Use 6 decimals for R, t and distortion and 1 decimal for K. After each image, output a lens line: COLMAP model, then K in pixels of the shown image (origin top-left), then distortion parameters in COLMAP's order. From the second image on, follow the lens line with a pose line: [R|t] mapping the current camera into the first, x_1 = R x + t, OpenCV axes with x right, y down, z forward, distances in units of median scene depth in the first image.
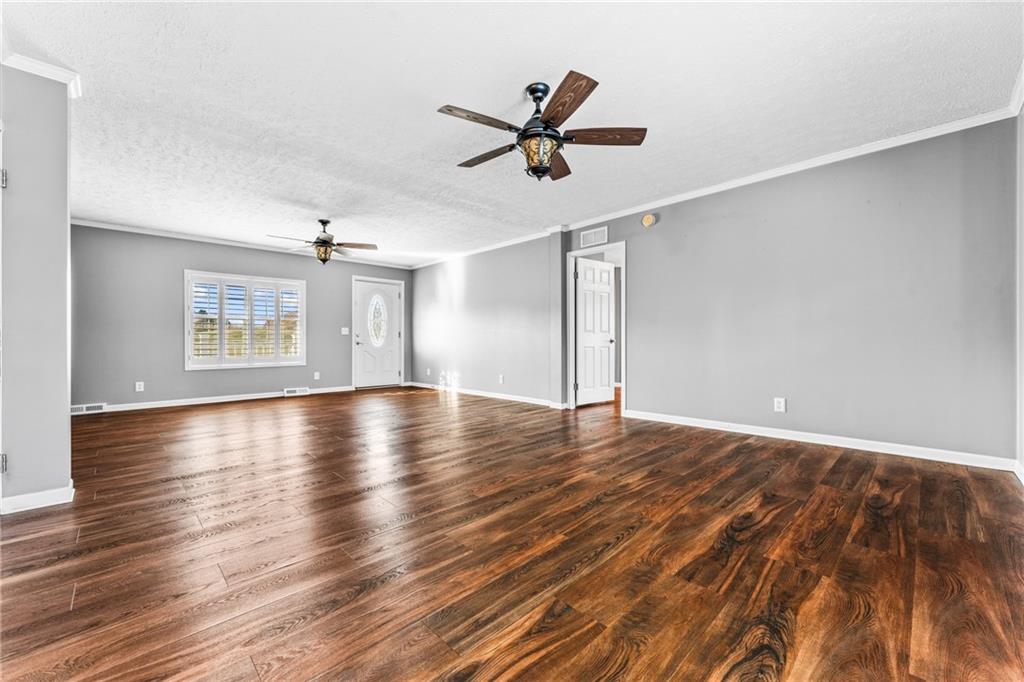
lens RADIAL K [[407.9, 0, 507.7], [0, 407.9, 343.1], [0, 0, 1]] dist [0.001682, -0.002620]
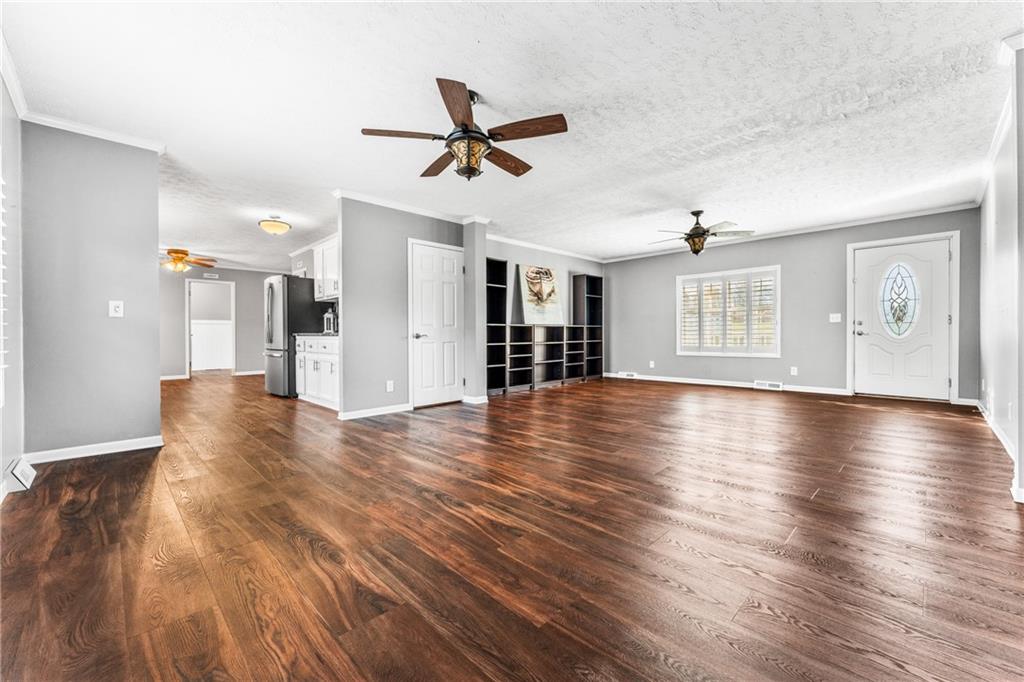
lens RADIAL K [[407.9, 0, 511.5], [0, 407.9, 335.6], [0, 0, 1]] dist [0.001682, -0.002620]
pose [[0.015470, 0.006138, -0.999861, 1.093310], [0.002265, 0.999978, 0.006174, -0.005993], [0.999878, -0.002360, 0.015455, 1.055989]]
